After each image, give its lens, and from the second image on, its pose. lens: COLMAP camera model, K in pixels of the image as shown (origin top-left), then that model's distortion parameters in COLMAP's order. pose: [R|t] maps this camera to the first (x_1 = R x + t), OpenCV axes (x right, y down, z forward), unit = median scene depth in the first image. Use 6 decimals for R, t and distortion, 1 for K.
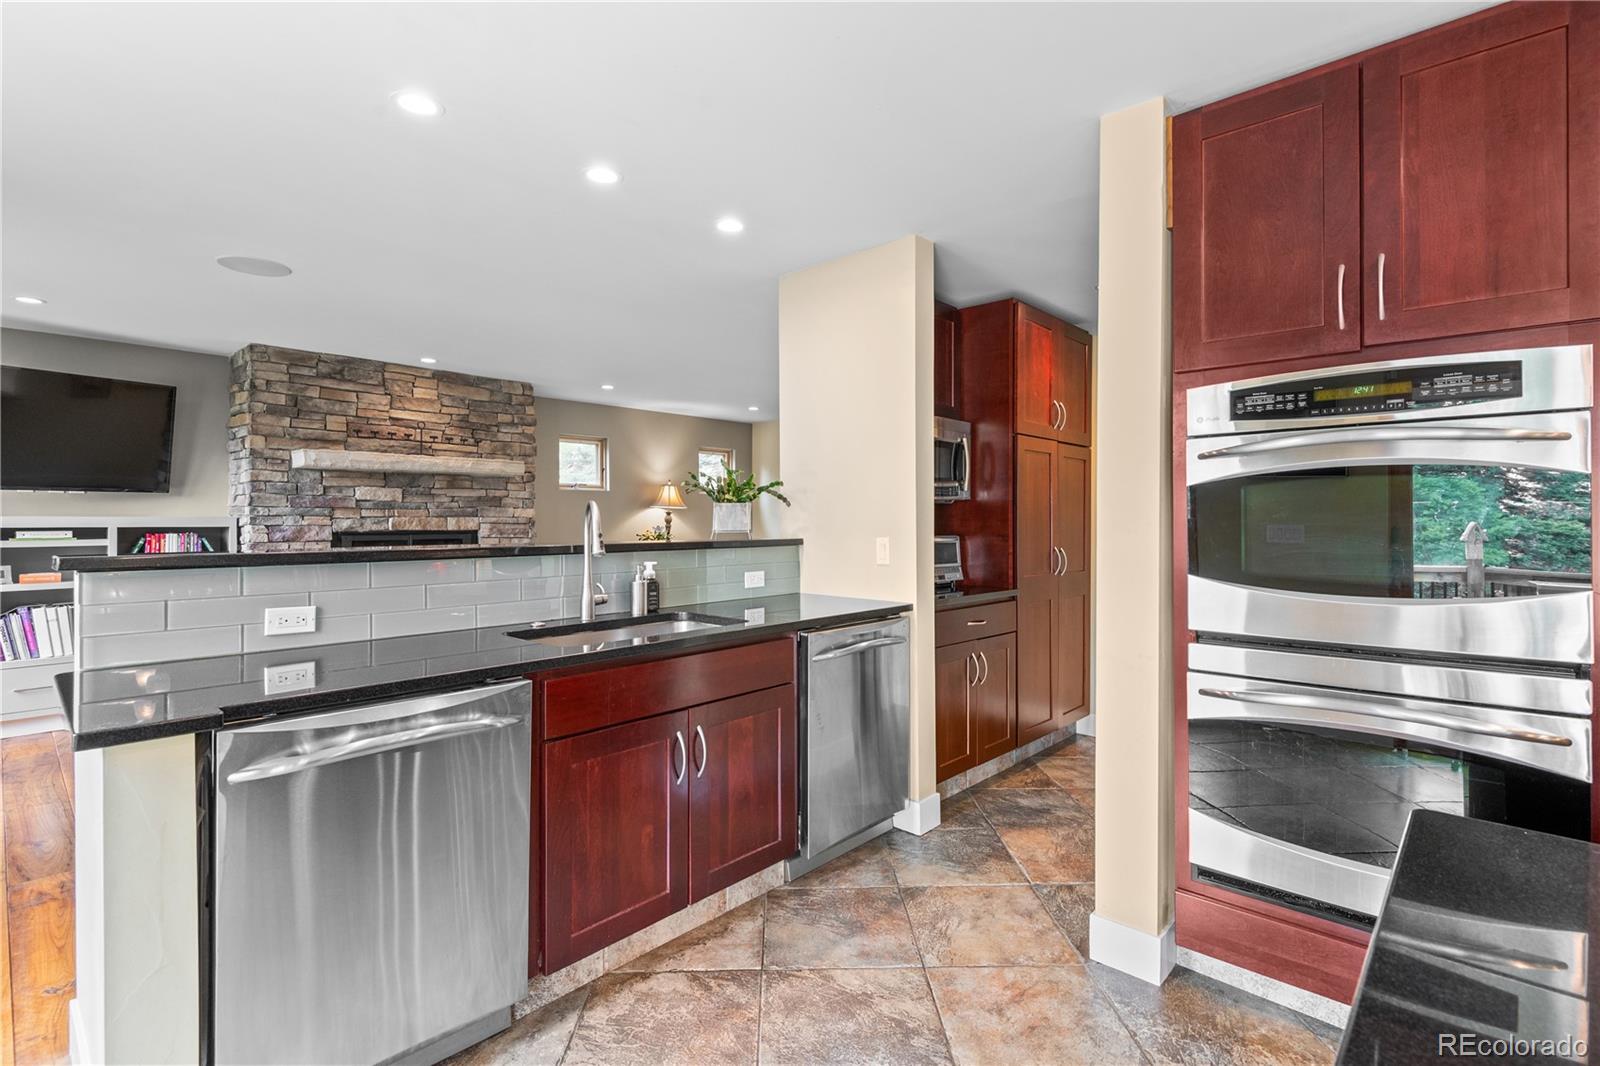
lens RADIAL K [[741.6, 0, 801.5], [0, 741.6, 534.0], [0, 0, 1]] dist [-0.003463, -0.001184]
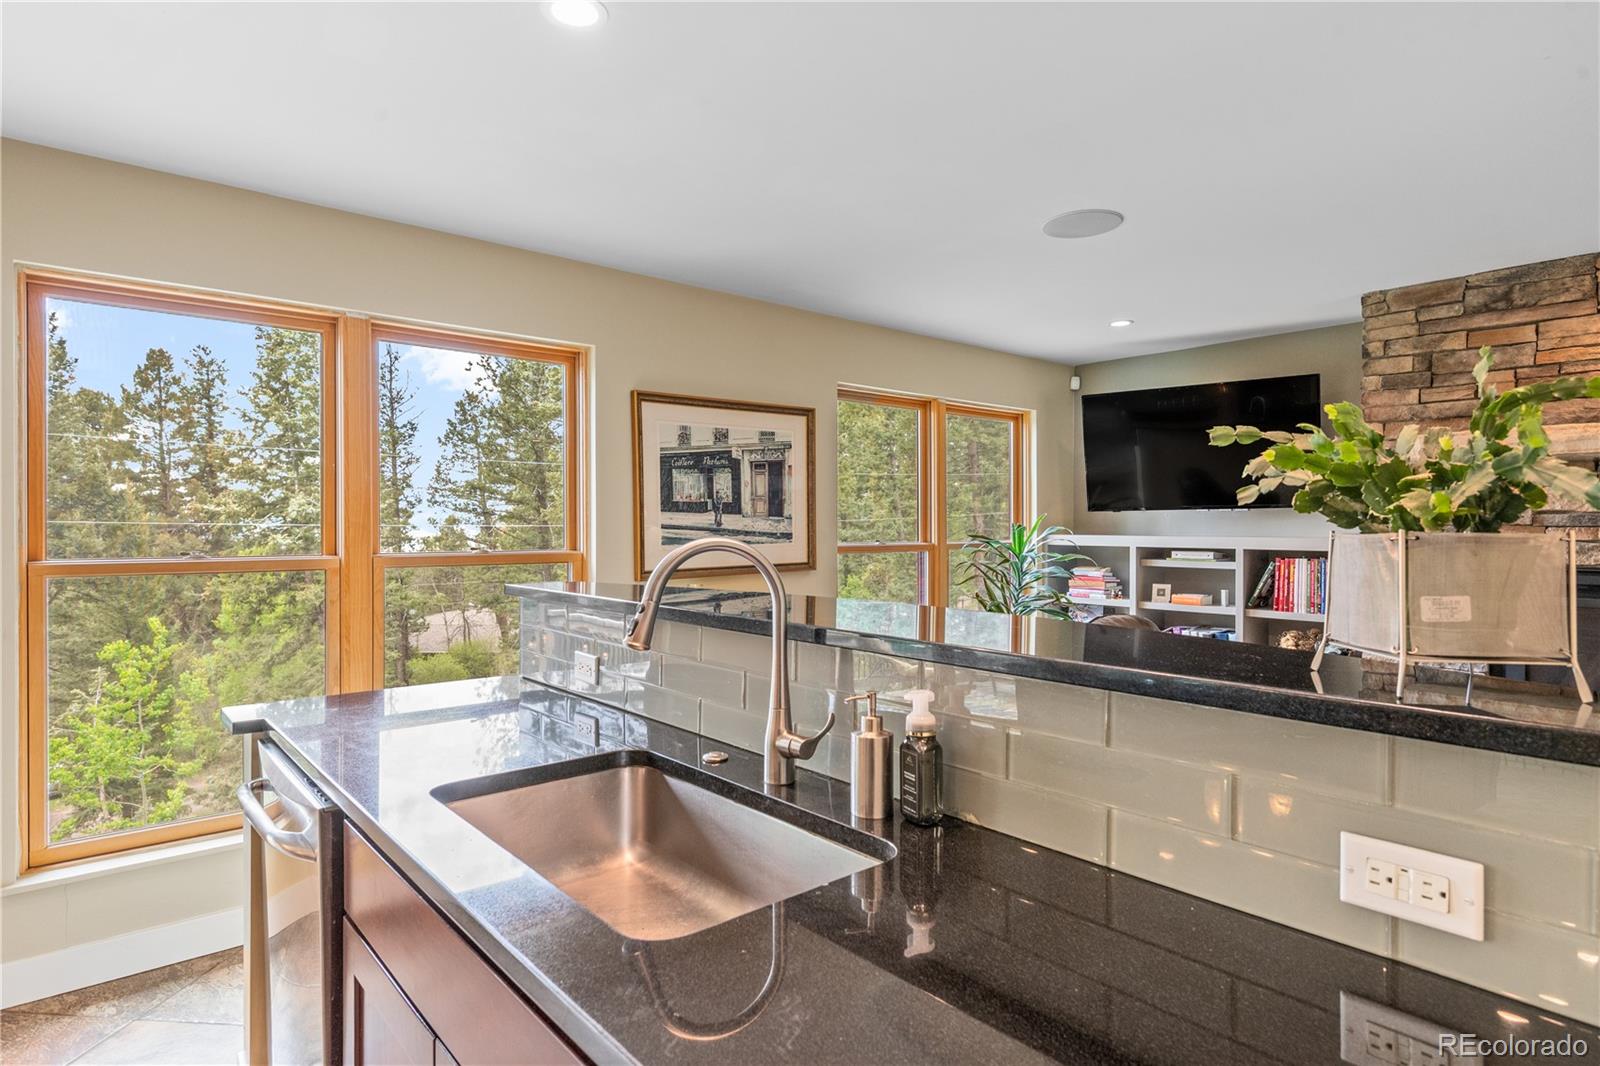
lens RADIAL K [[862.4, 0, 772.4], [0, 862.4, 523.1], [0, 0, 1]] dist [0.001759, -0.003319]
pose [[-0.132804, -0.002187, -0.991140, 0.147439], [-0.017559, 0.999846, 0.000147, -0.027900], [0.990987, 0.017423, -0.132822, 0.537331]]
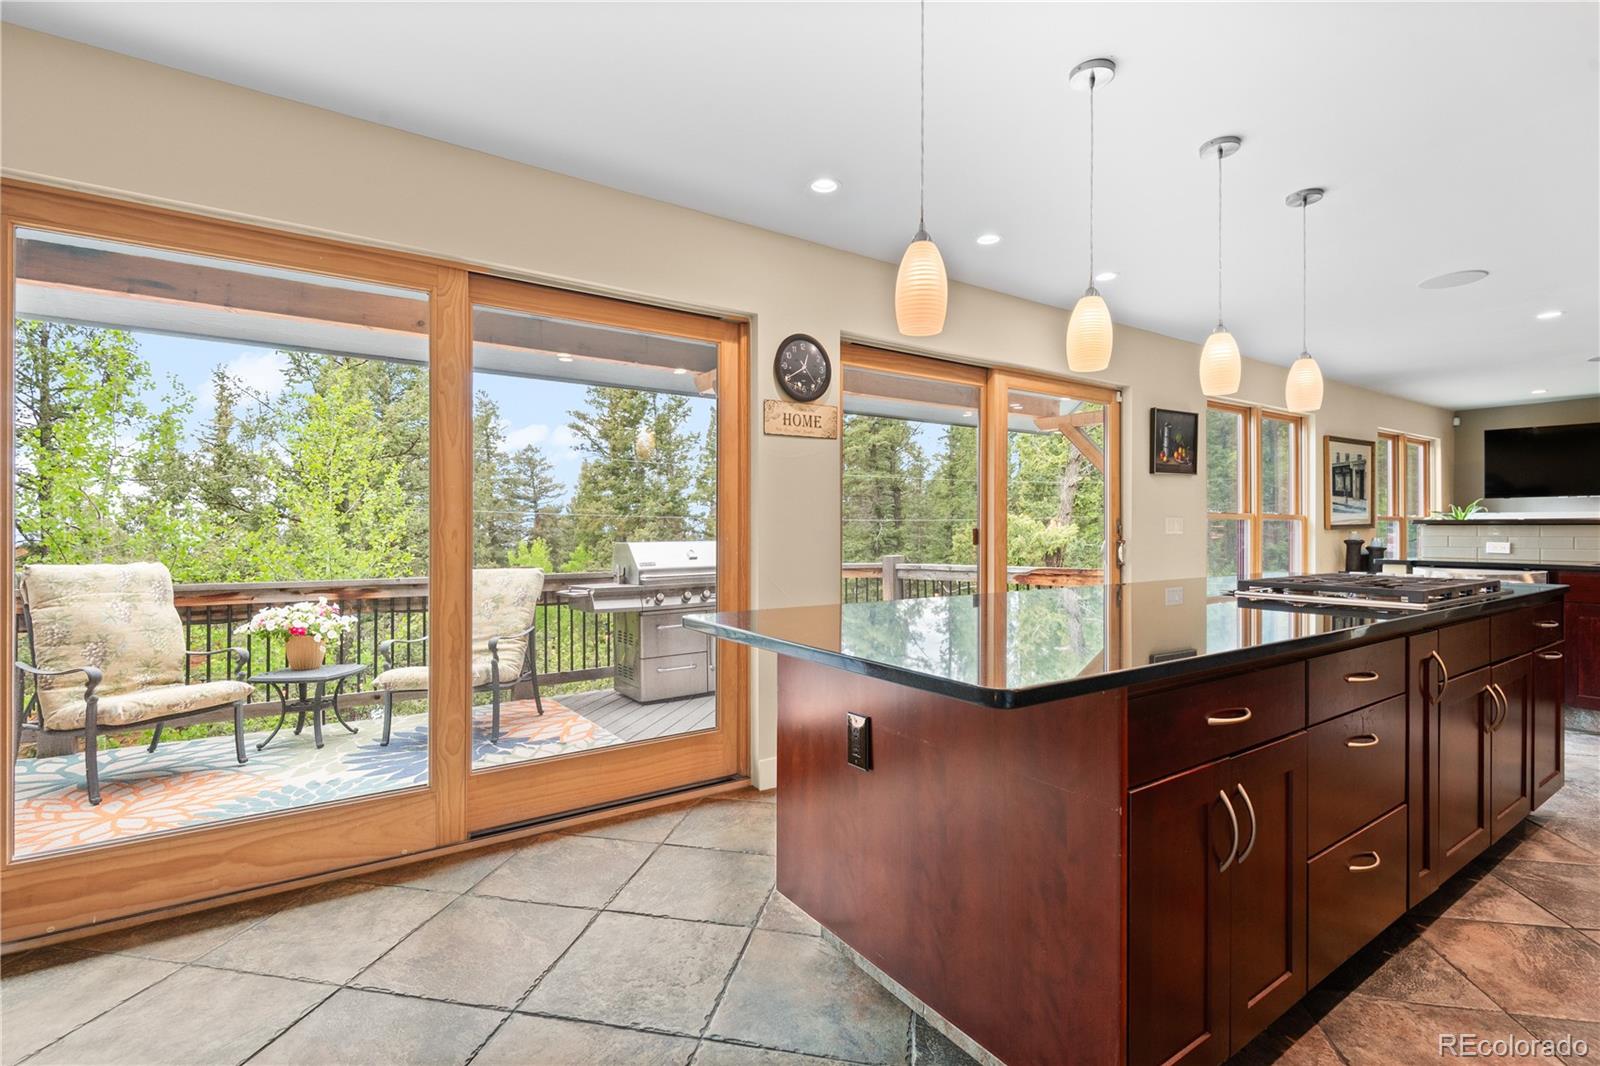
lens RADIAL K [[741.6, 0, 754.1], [0, 741.6, 531.0], [0, 0, 1]] dist [-0.003463, -0.001184]
pose [[-0.253546, 0.001166, -0.967323, 0.924423], [-0.018348, 0.999814, 0.006014, 0.037128], [0.967149, 0.019274, -0.253478, -0.311699]]
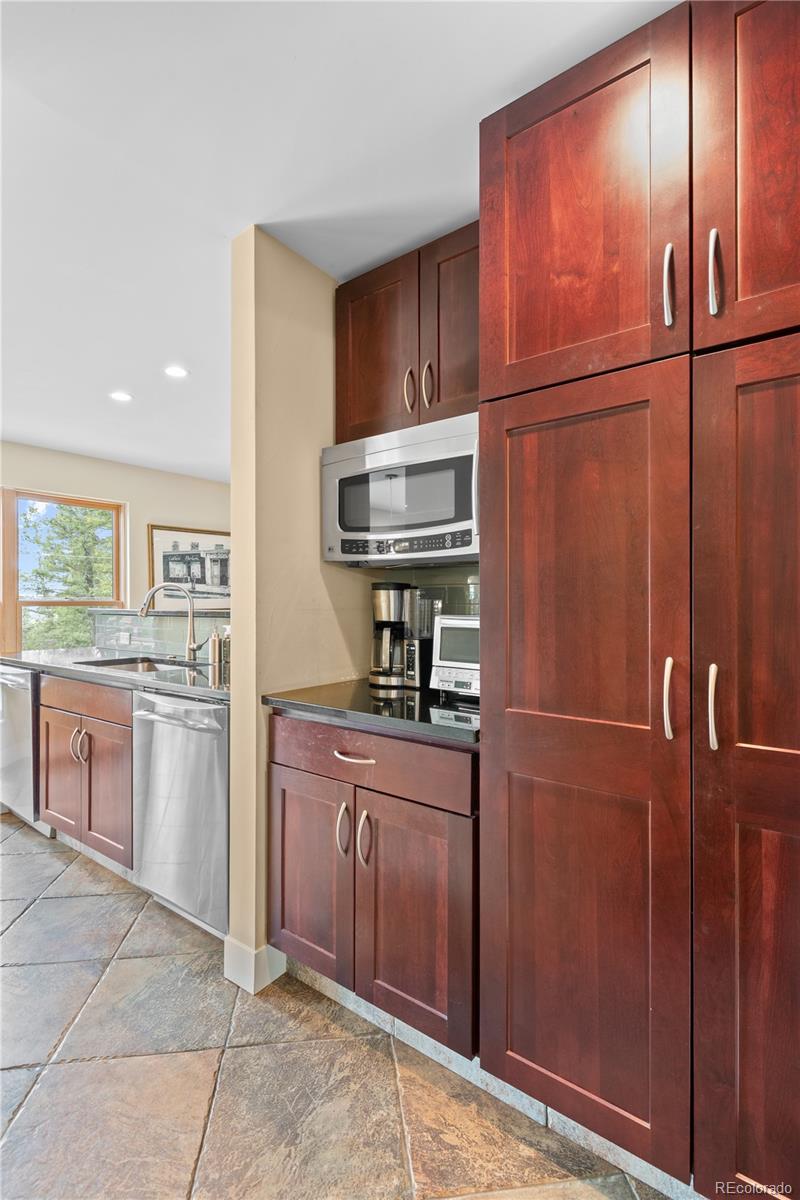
lens RADIAL K [[556.2, 0, 392.8], [0, 556.2, 599.2], [0, 0, 1]] dist [-0.003463, -0.001184]
pose [[0.106279, -0.002768, -0.994332, 0.464187], [-0.017271, 0.999840, -0.004629, -0.007420], [0.994186, 0.017665, 0.106214, 0.649120]]
